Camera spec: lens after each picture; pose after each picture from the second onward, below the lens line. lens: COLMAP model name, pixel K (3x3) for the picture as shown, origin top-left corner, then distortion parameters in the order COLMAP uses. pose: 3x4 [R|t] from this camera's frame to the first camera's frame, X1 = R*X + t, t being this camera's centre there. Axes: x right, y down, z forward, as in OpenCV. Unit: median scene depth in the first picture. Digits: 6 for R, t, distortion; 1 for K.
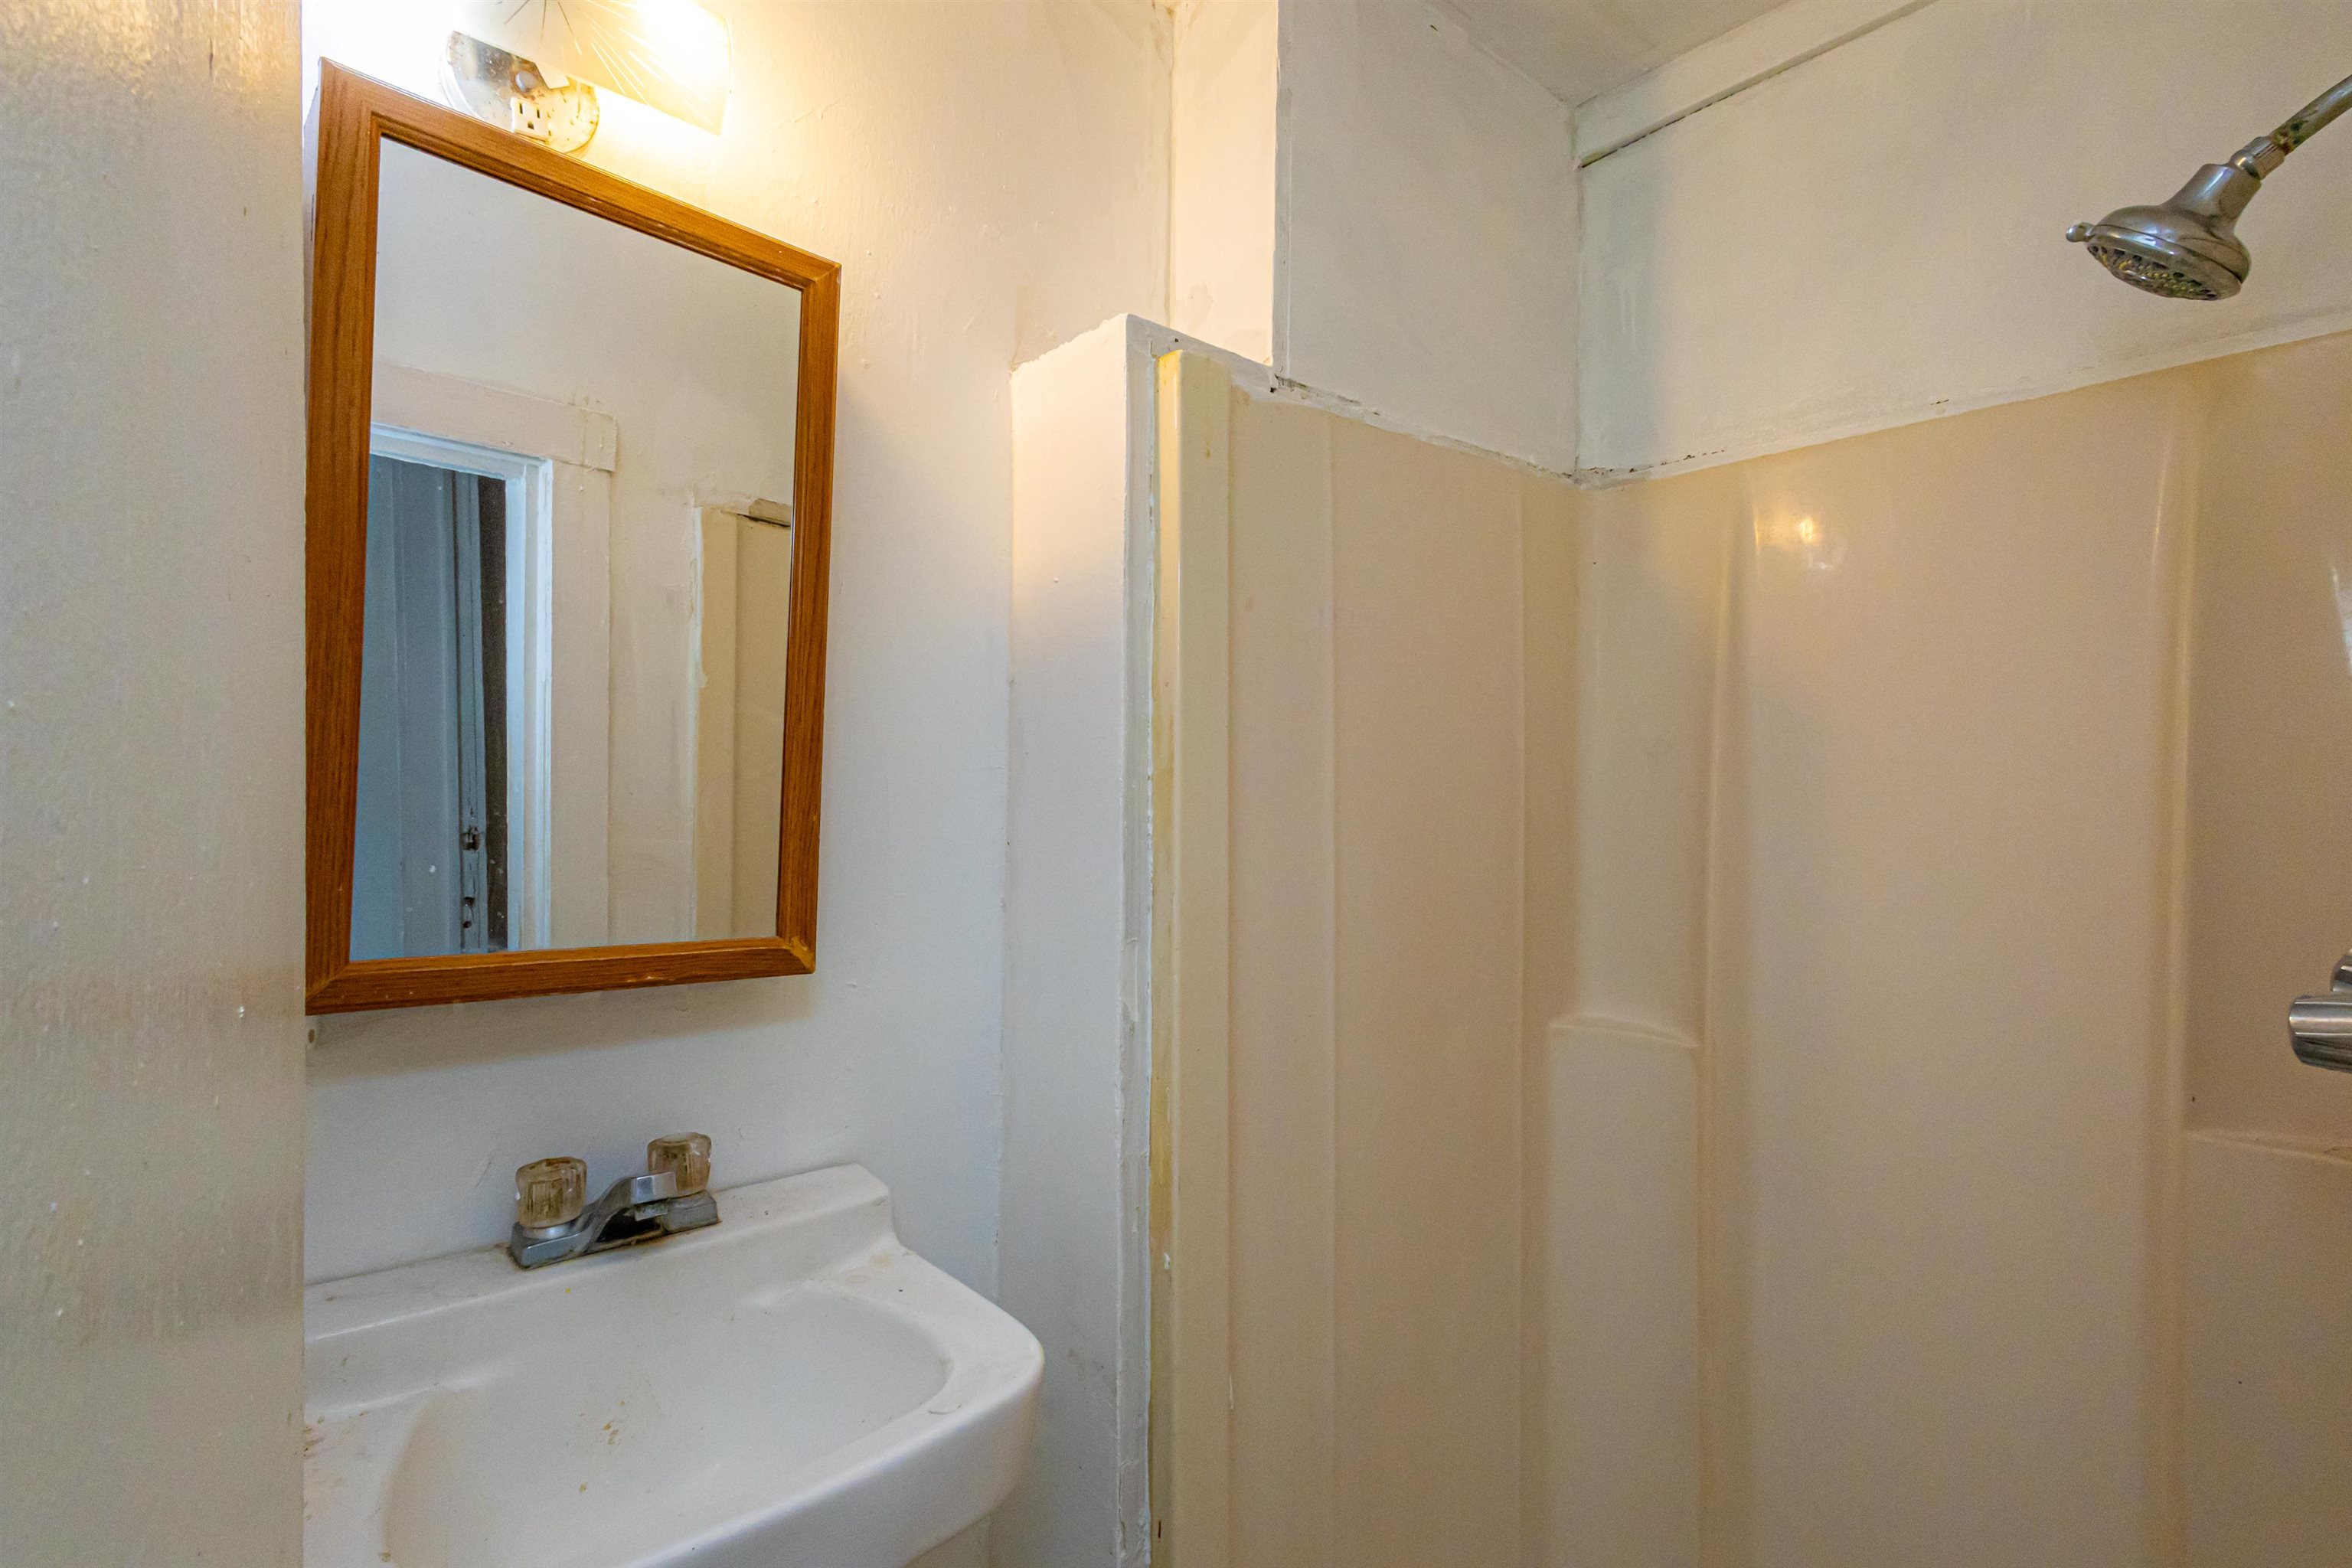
lens RADIAL K [[1080.1, 0, 1174.8], [0, 1080.1, 786.5], [0, 0, 1]] dist [0.000694, 0.001411]
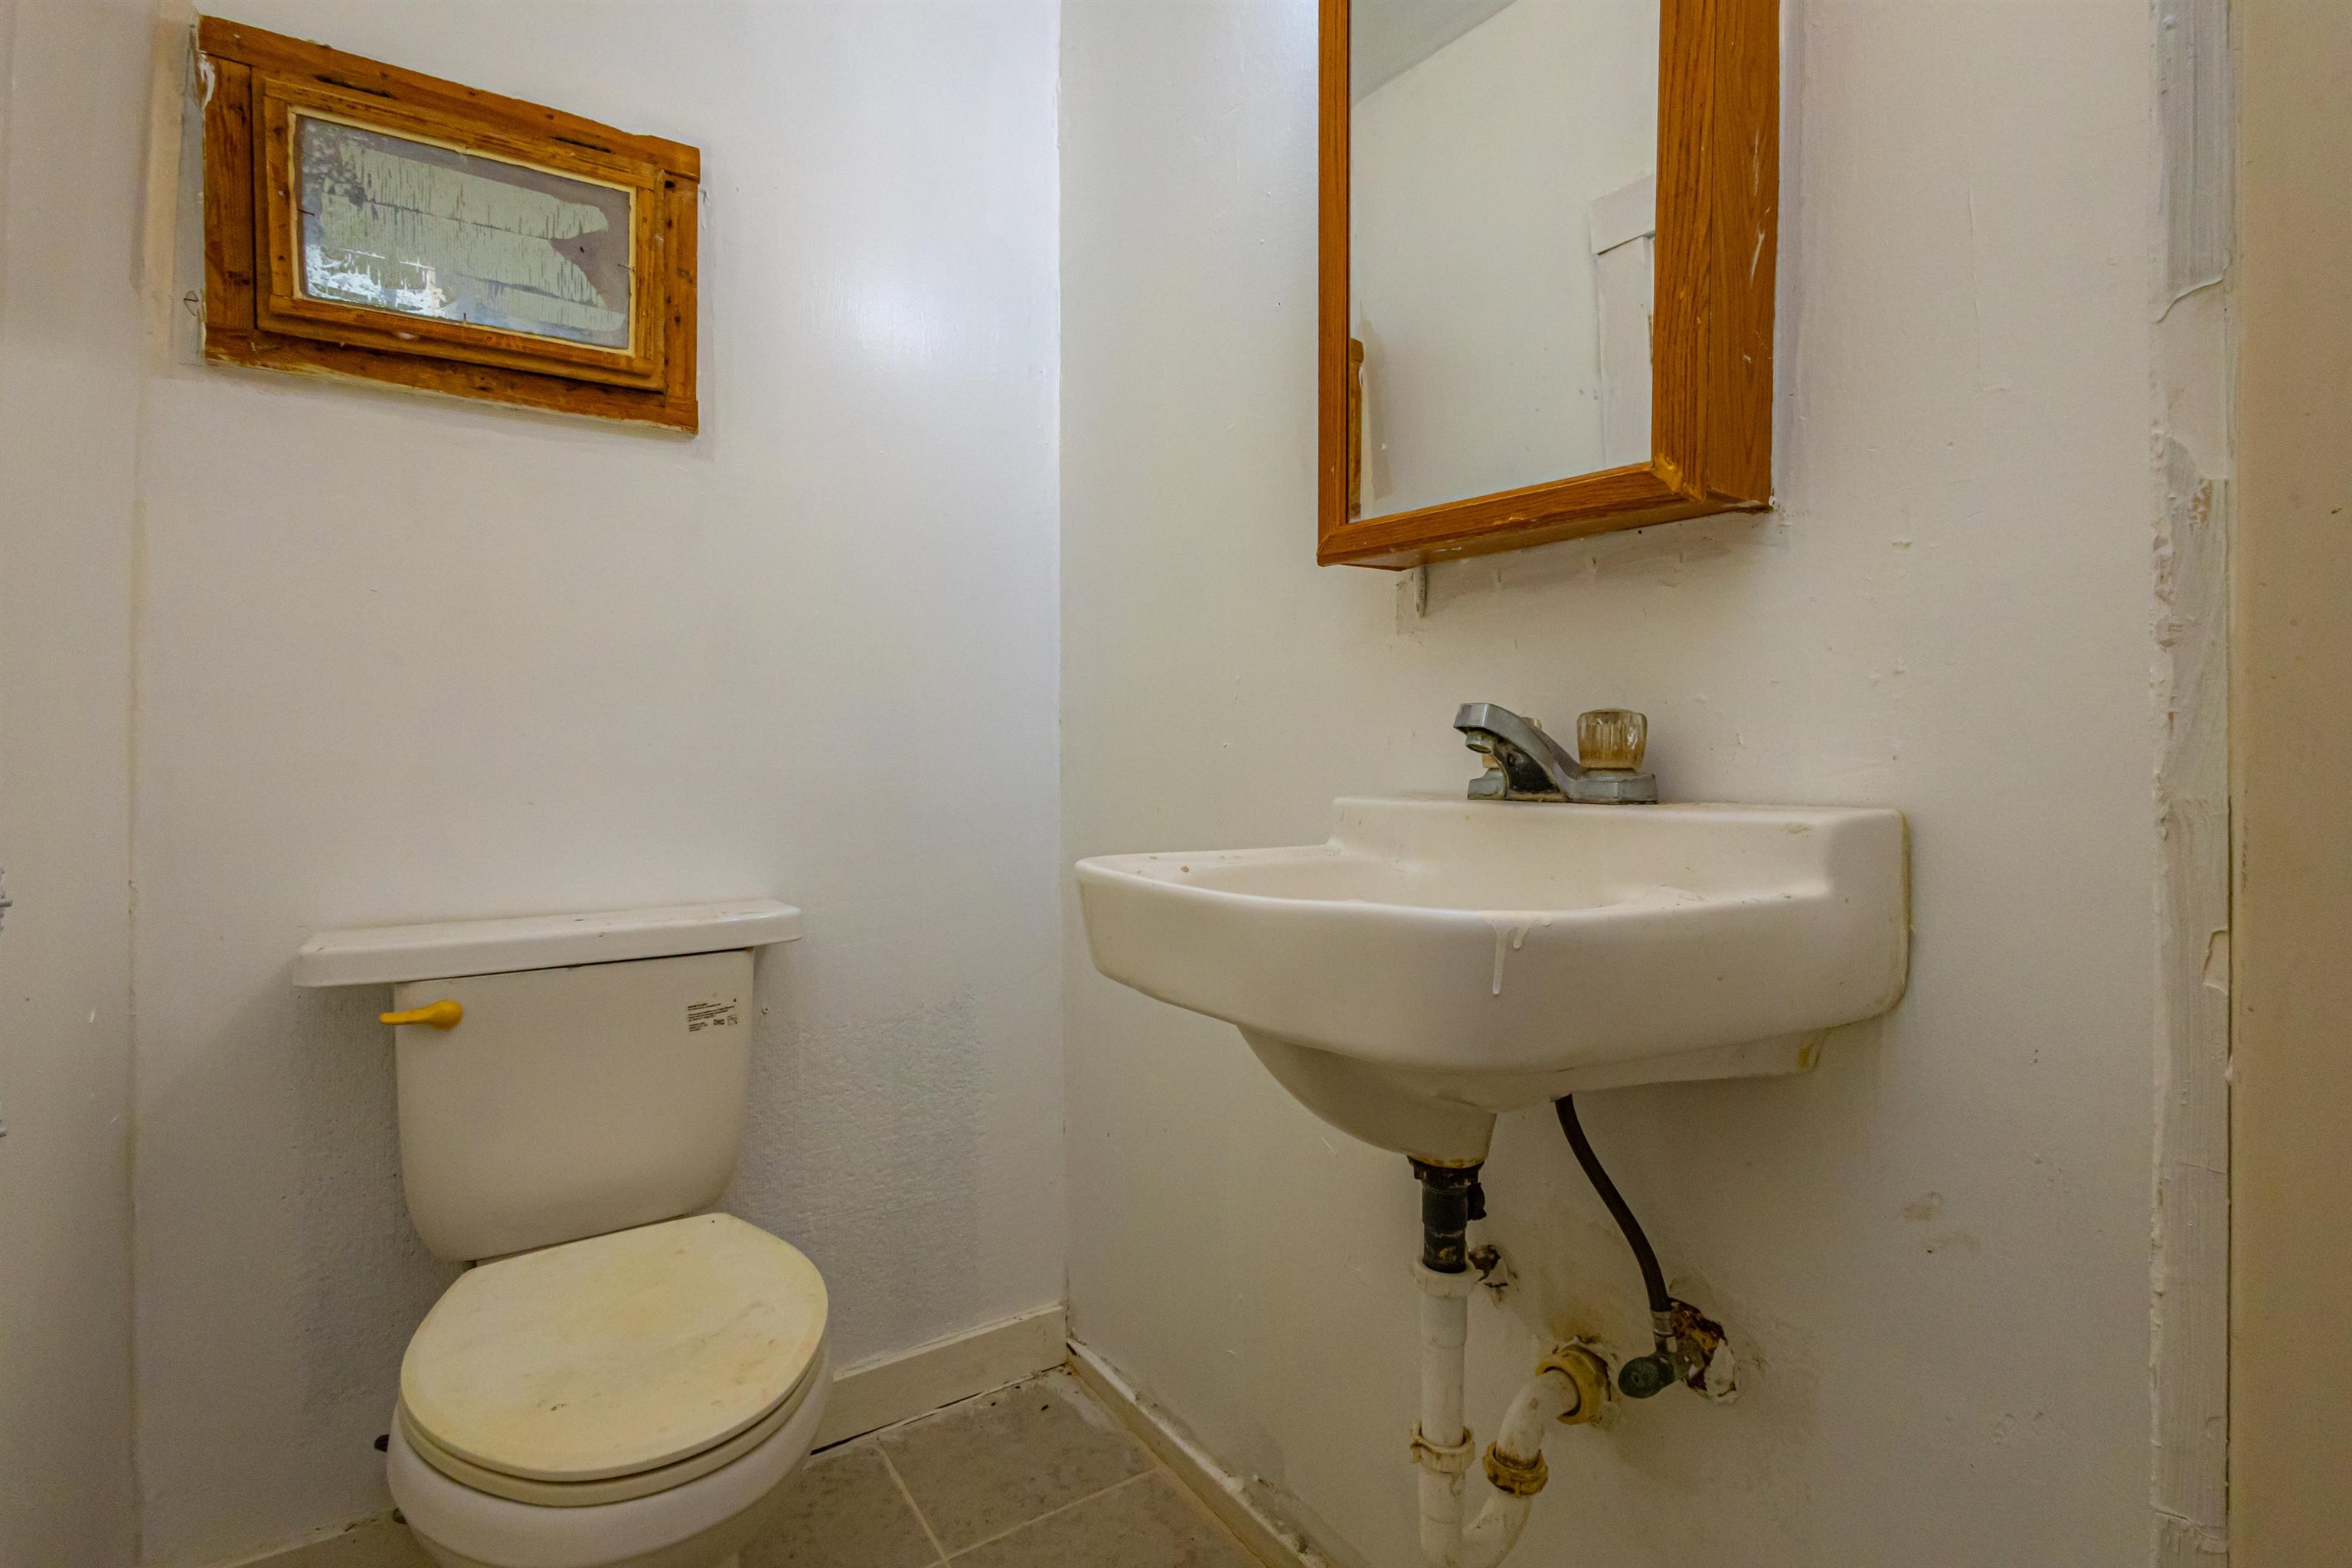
lens RADIAL K [[1080.1, 0, 1175.0], [0, 1080.1, 783.7], [0, 0, 1]] dist [0.000694, 0.001411]
pose [[-0.119695, 0.006696, -0.992788, 0.500626], [0.002778, 0.999976, 0.006410, 0.387349], [0.992807, -0.001991, -0.119711, 0.762646]]
